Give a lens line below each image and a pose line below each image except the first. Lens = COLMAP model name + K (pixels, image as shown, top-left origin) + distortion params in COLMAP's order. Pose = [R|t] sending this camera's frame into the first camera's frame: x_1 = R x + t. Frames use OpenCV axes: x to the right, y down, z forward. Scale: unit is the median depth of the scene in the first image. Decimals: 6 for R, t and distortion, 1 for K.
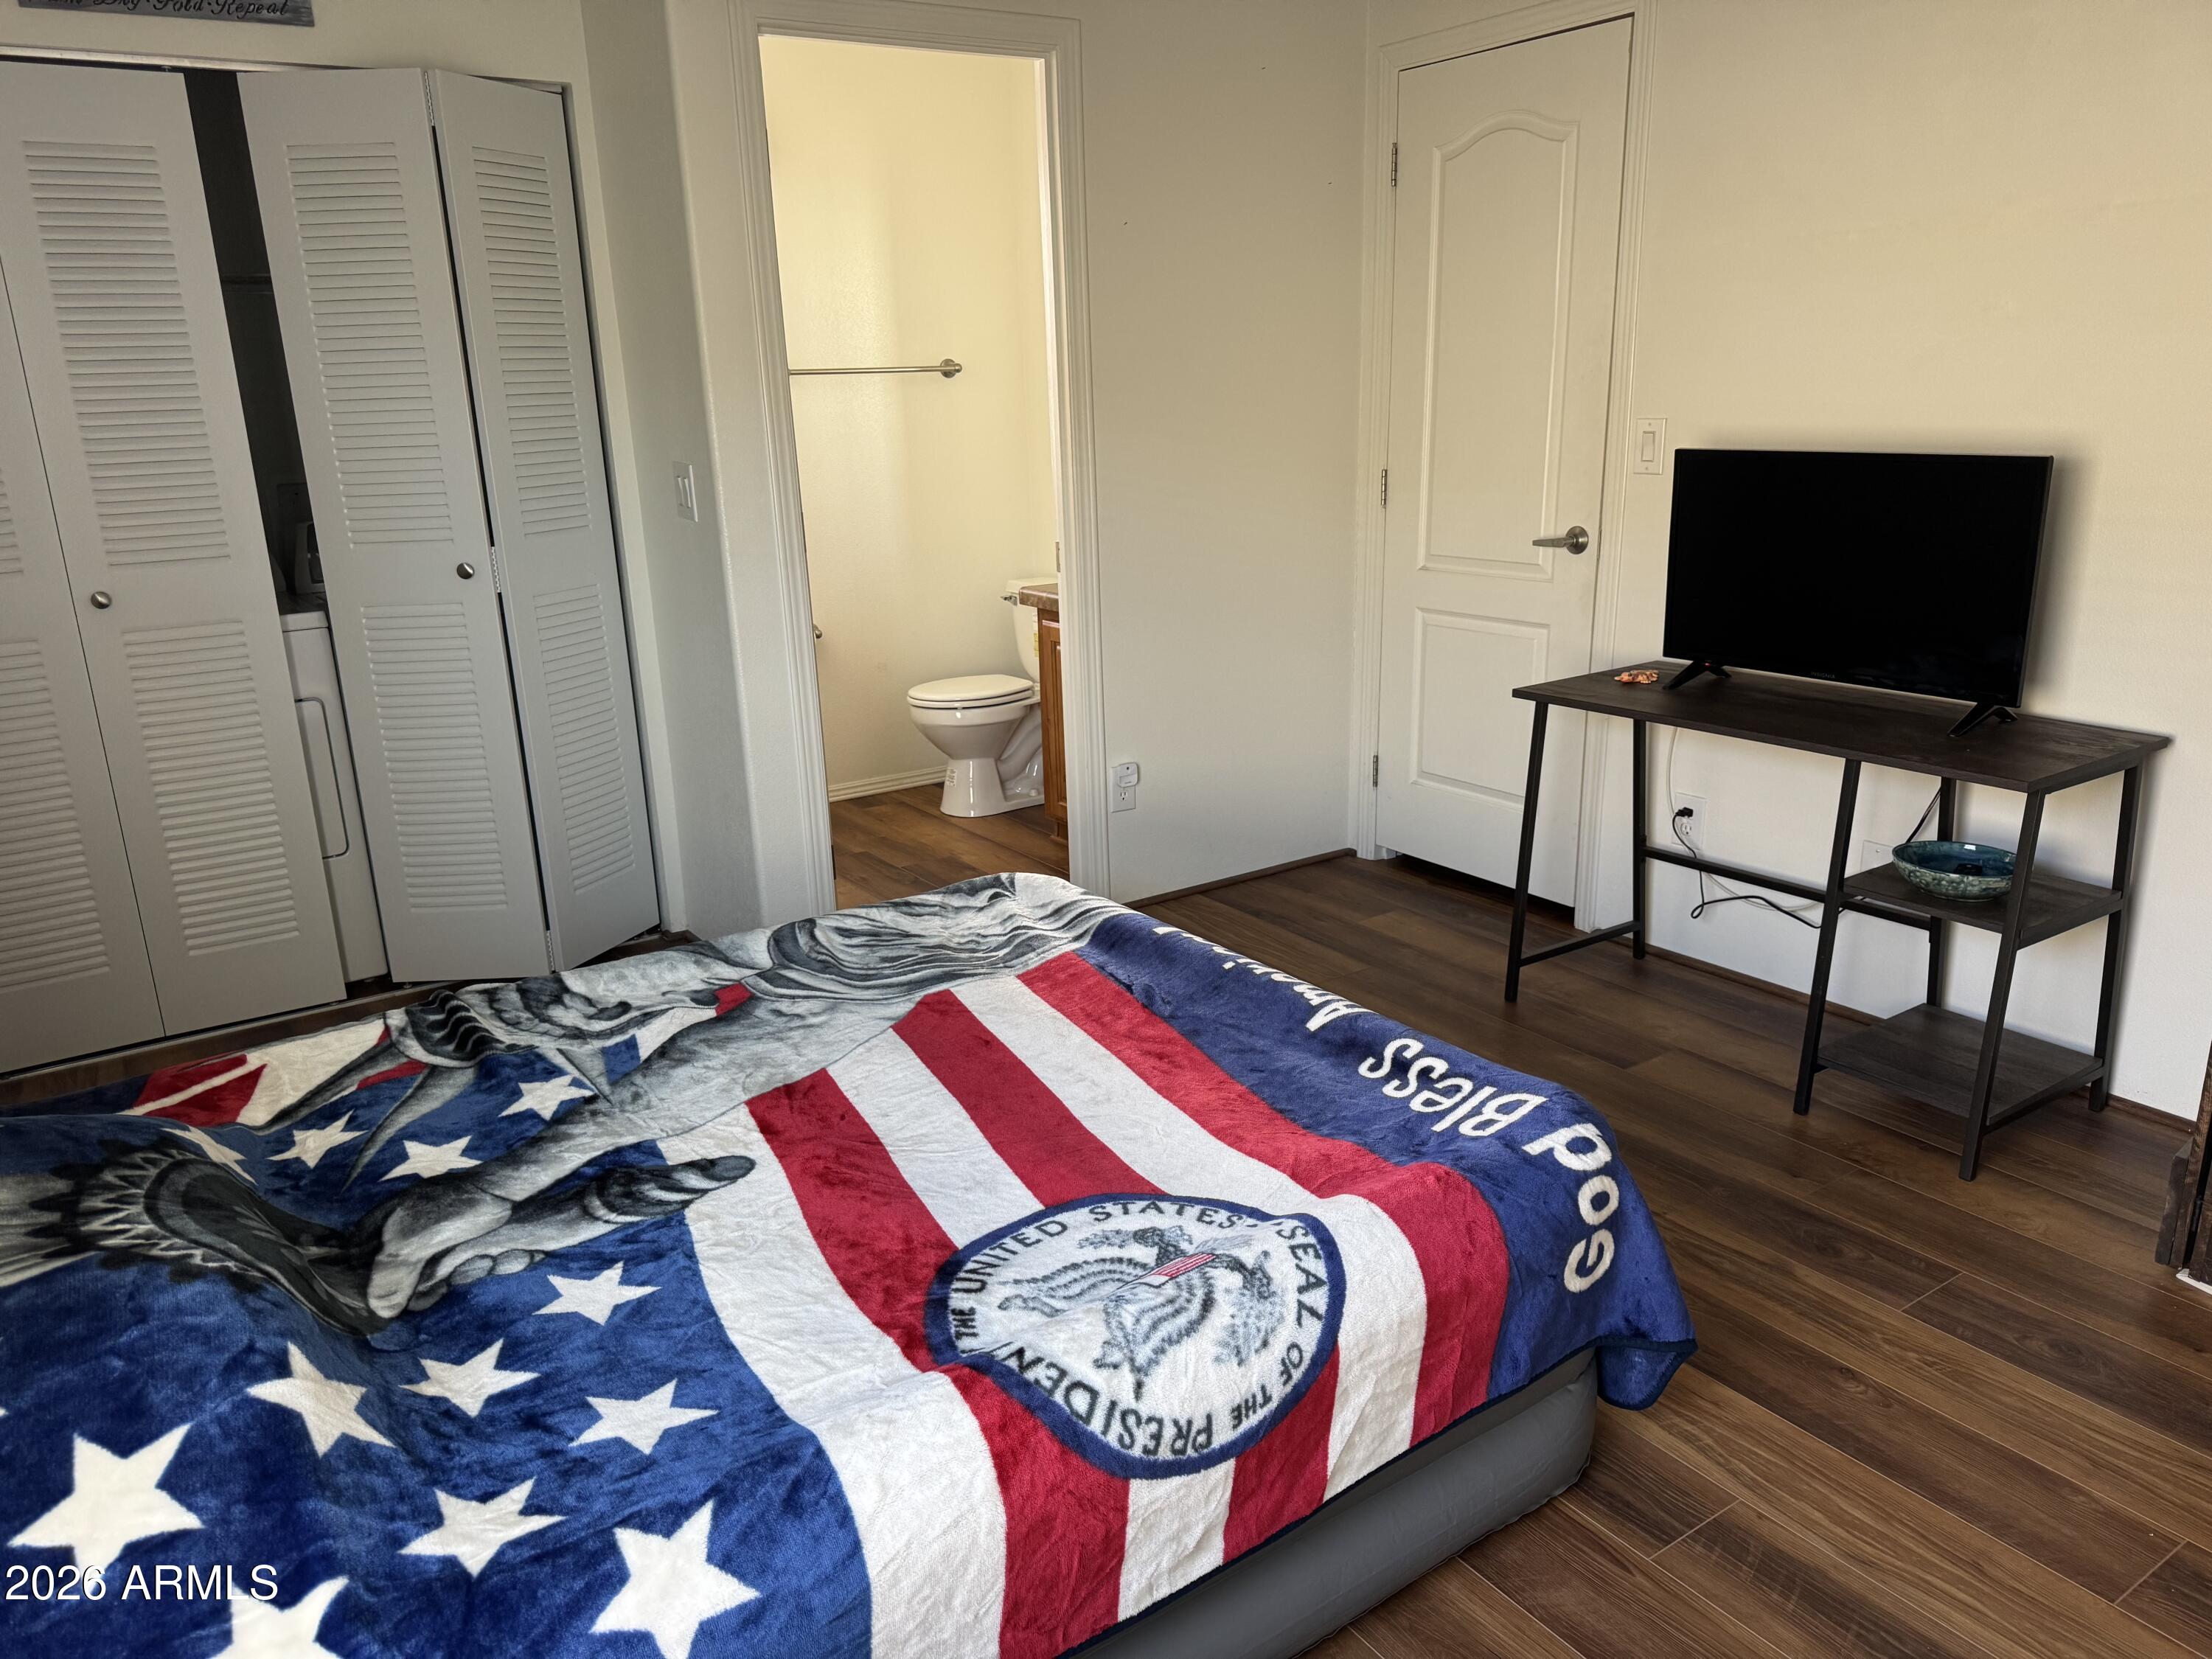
lens RADIAL K [[1529.1, 0, 1105.9], [0, 1529.1, 832.5], [0, 0, 1]] dist [0.030282, -0.036657]
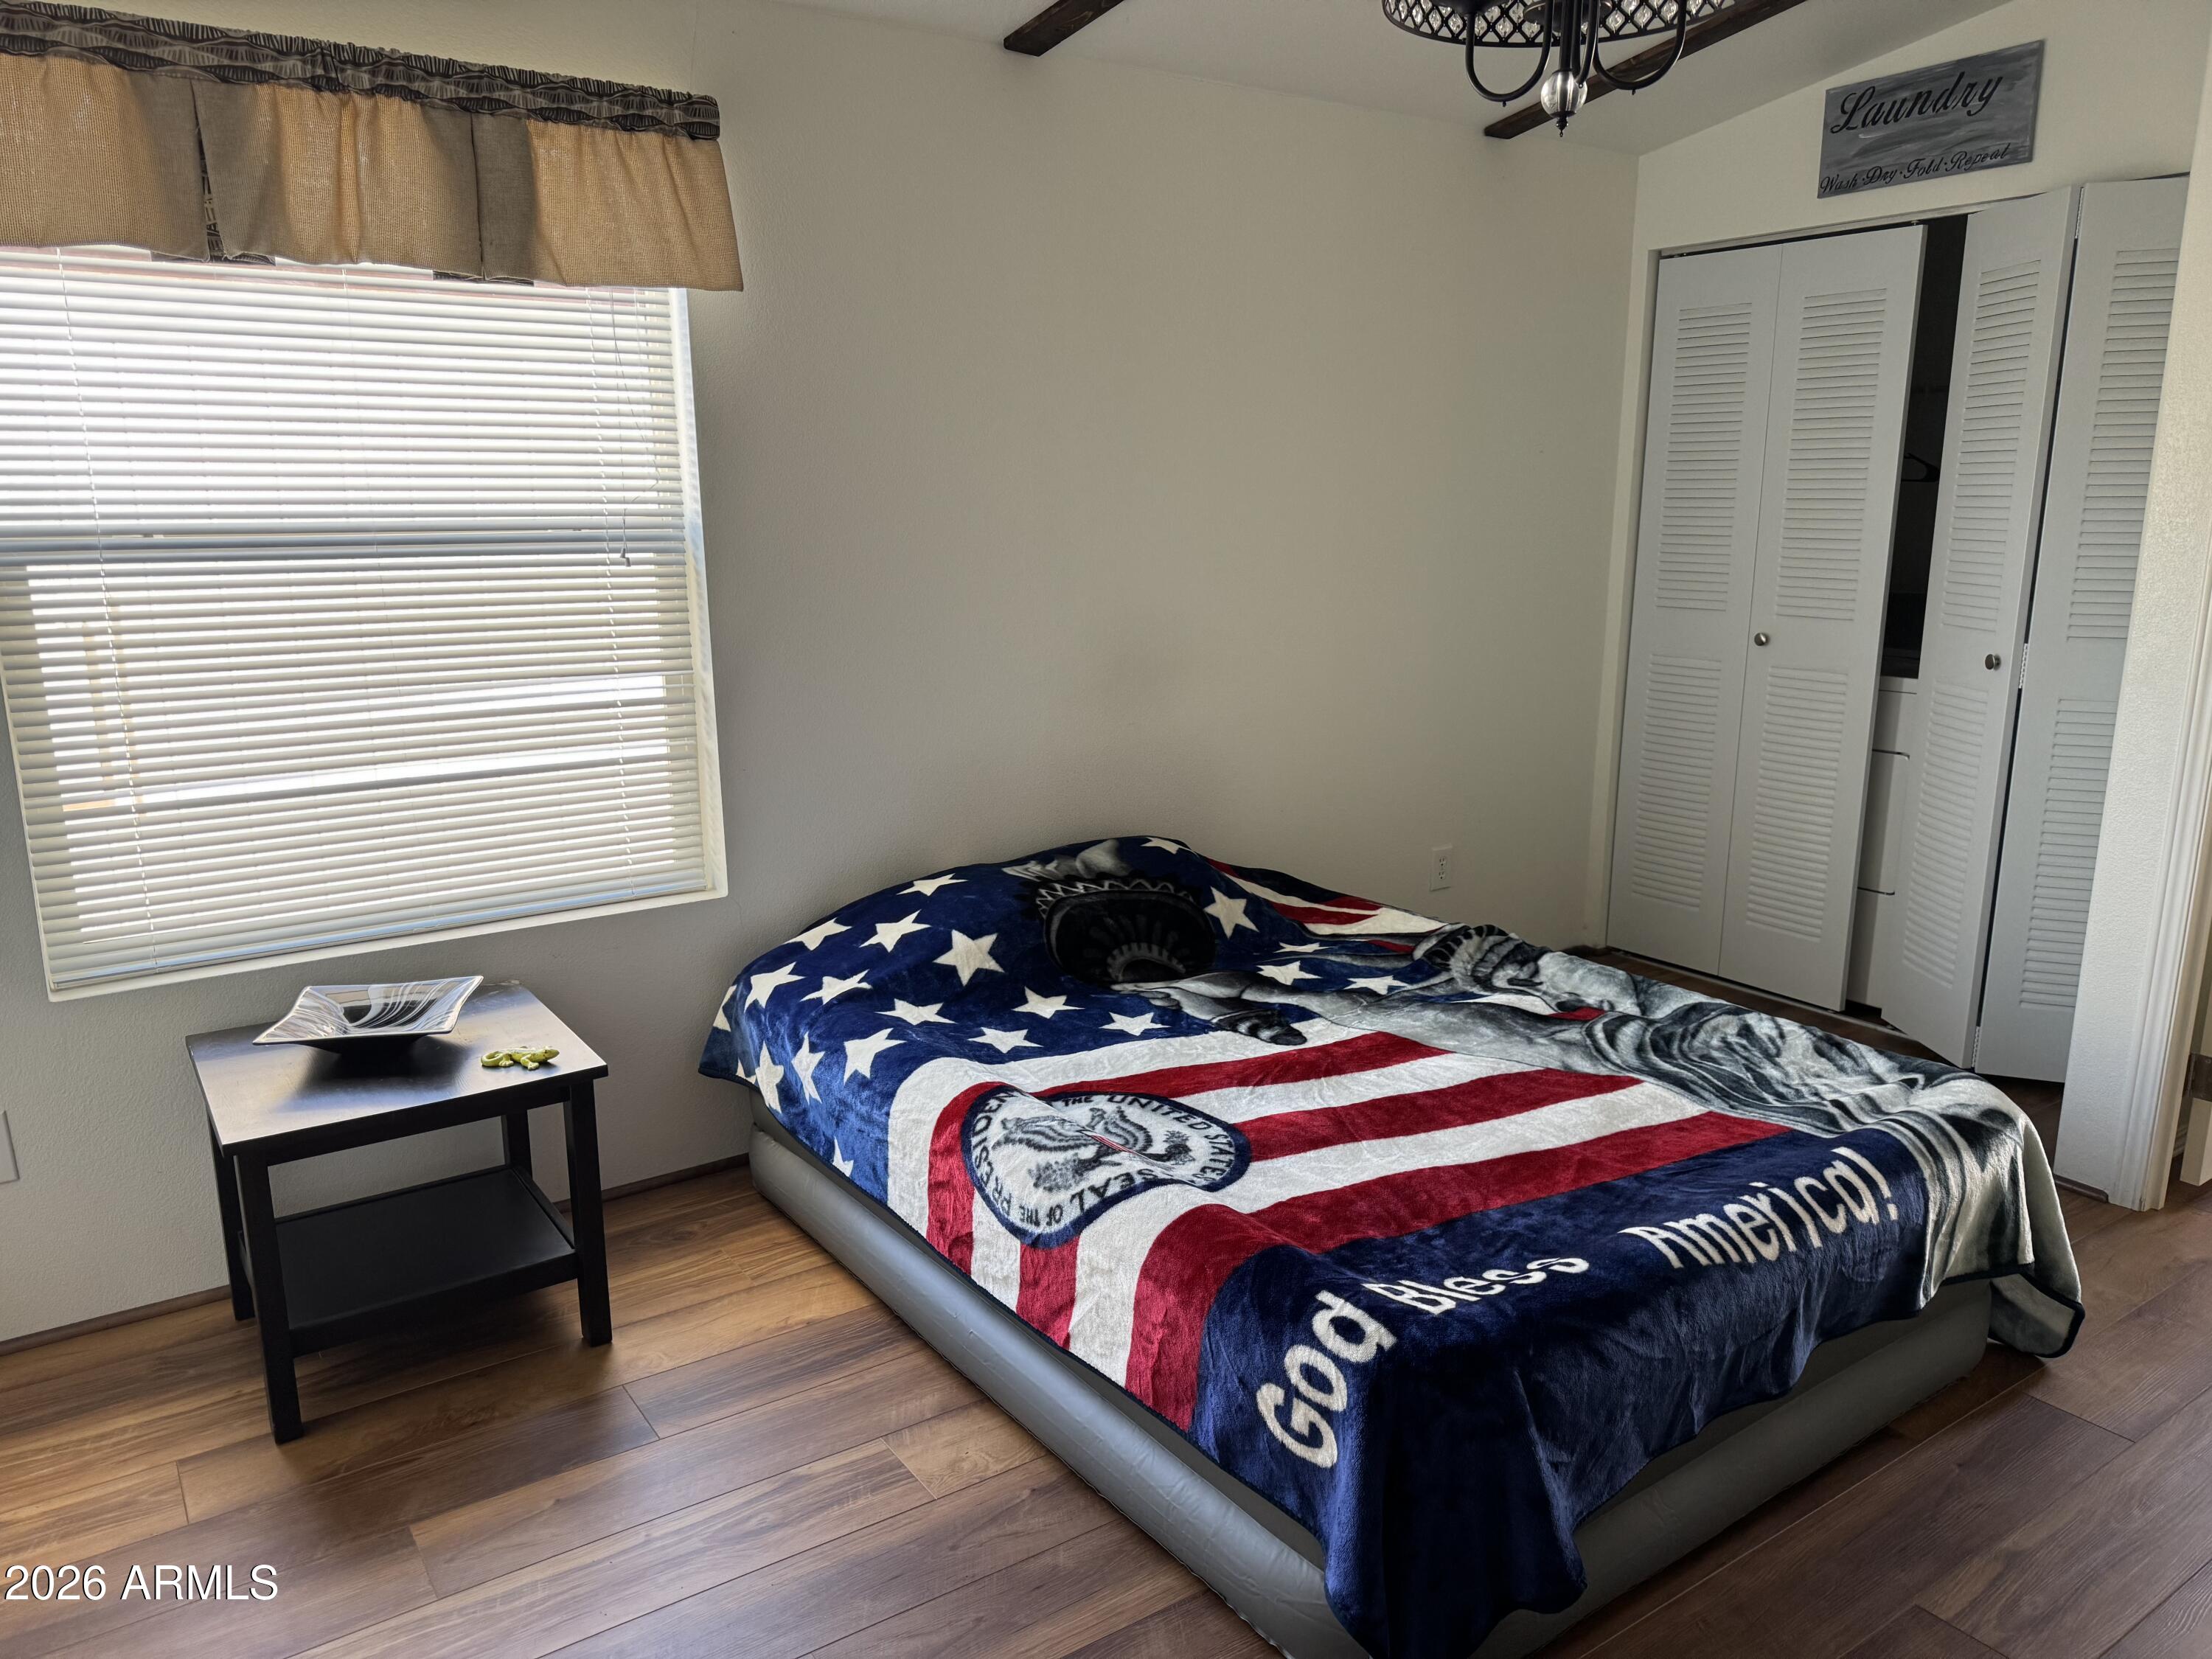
lens RADIAL K [[1529.1, 0, 1097.7], [0, 1529.1, 839.2], [0, 0, 1]] dist [0.030282, -0.036657]
pose [[0.019824, 0.253647, -0.967094, 1.051365], [-0.280851, 0.929749, 0.238095, -0.237757], [0.959547, 0.266889, 0.089668, 0.630796]]
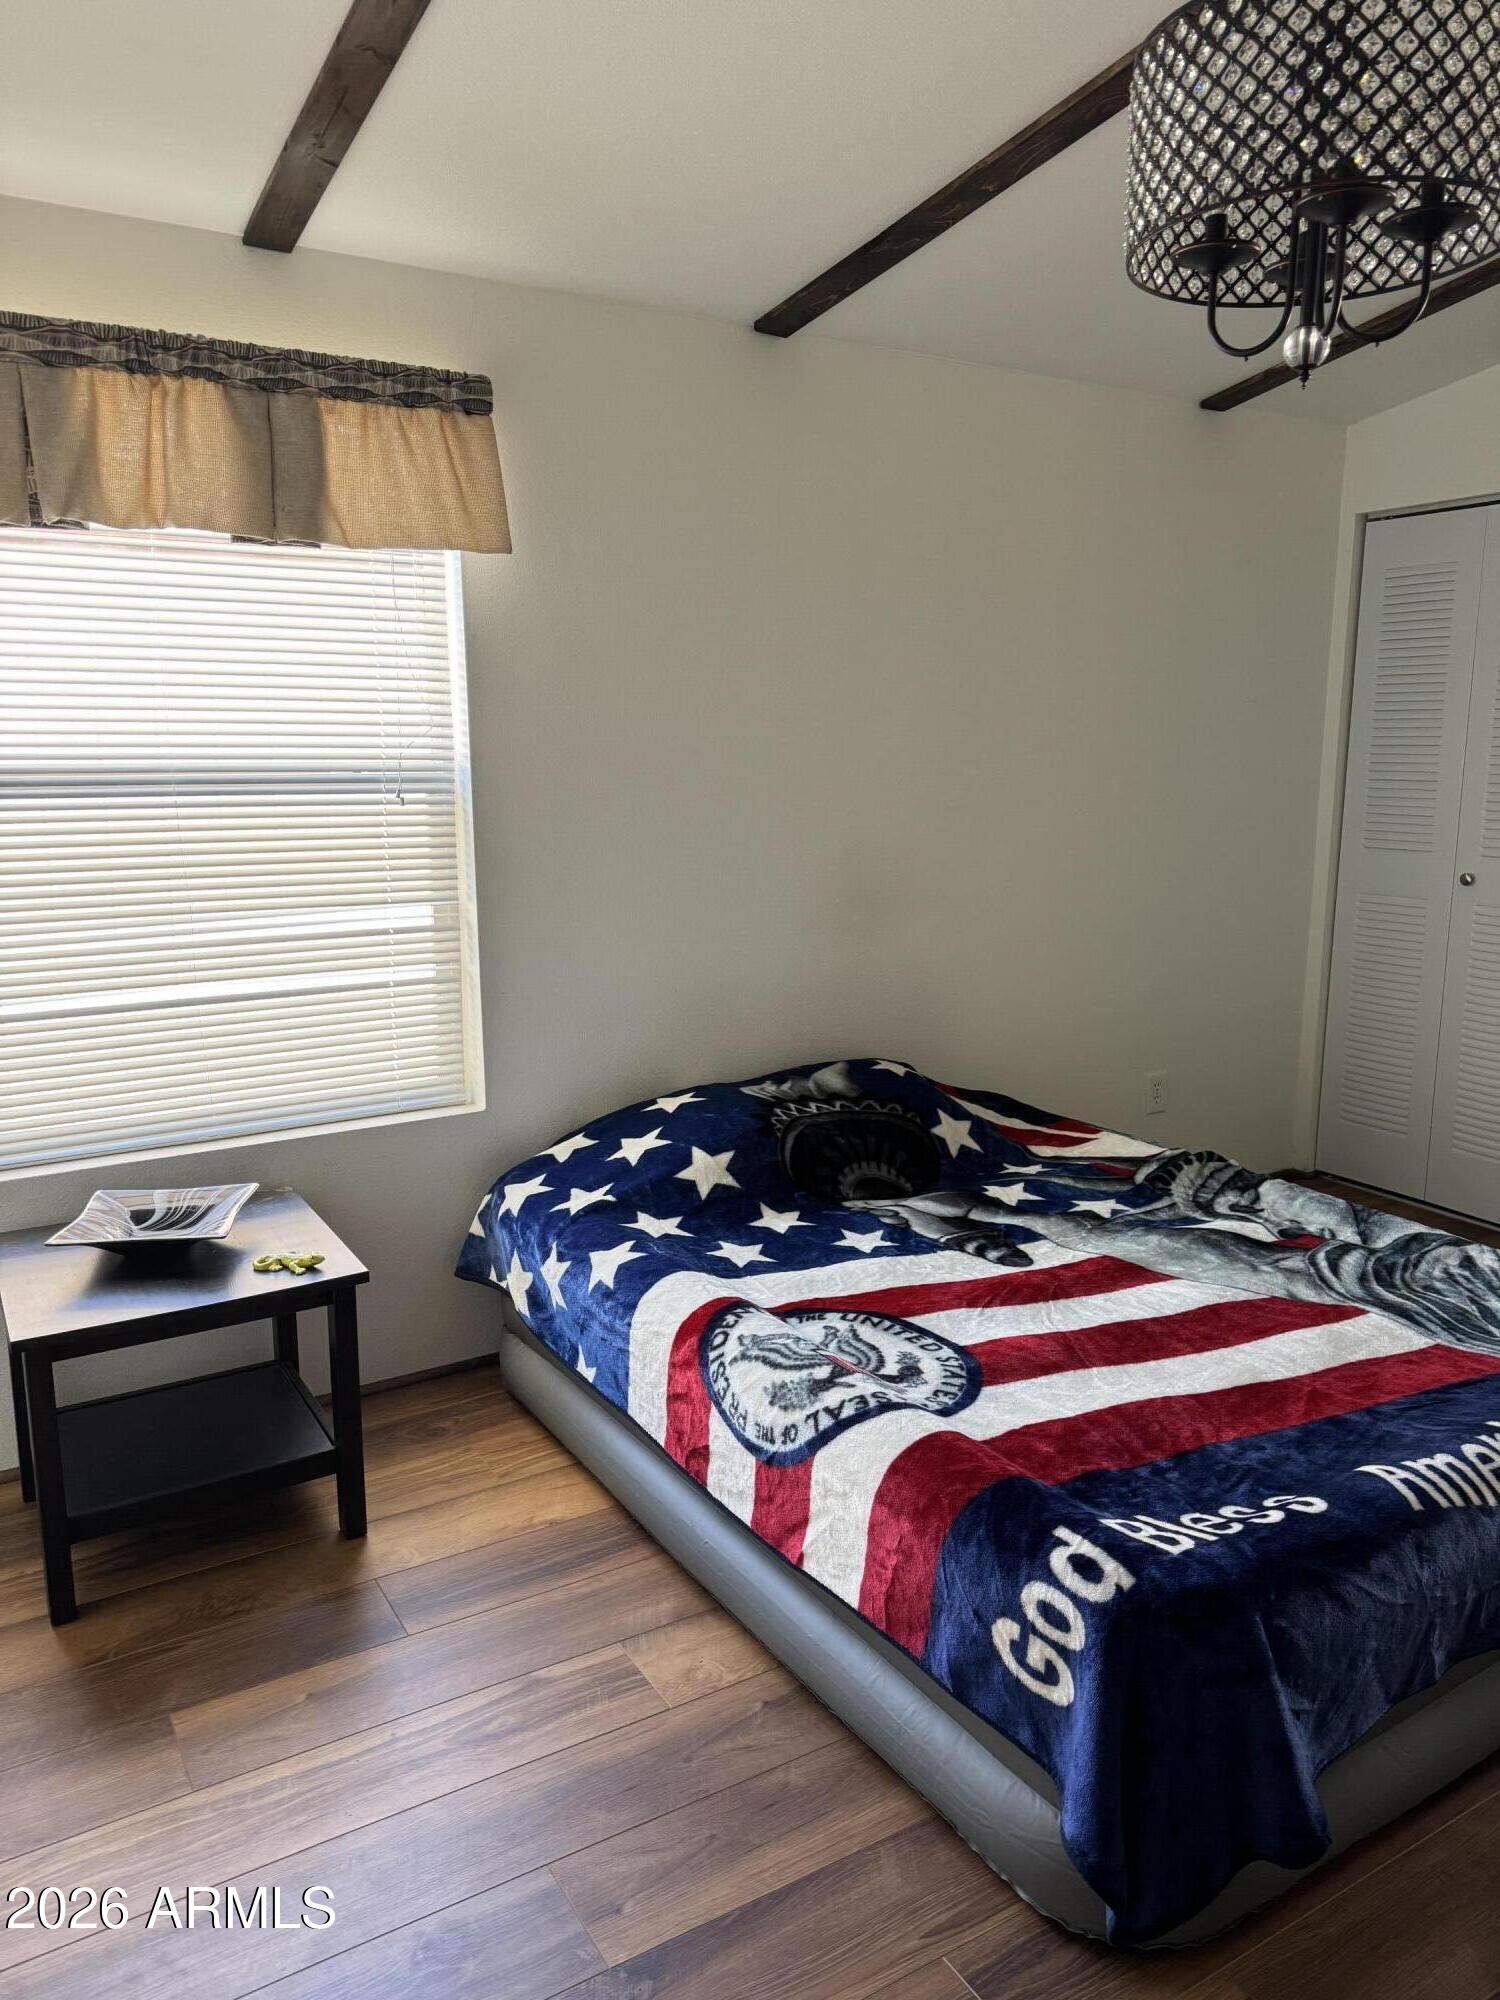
lens RADIAL K [[1382.5, 0, 734.7], [0, 1382.5, 995.1], [0, 0, 1]] dist [0.030282, -0.036657]
pose [[-0.044269, 0.212662, -0.976123, 0.988132], [-0.279190, 0.935516, 0.216477, -0.228693], [0.959215, 0.282107, 0.017959, 0.623638]]
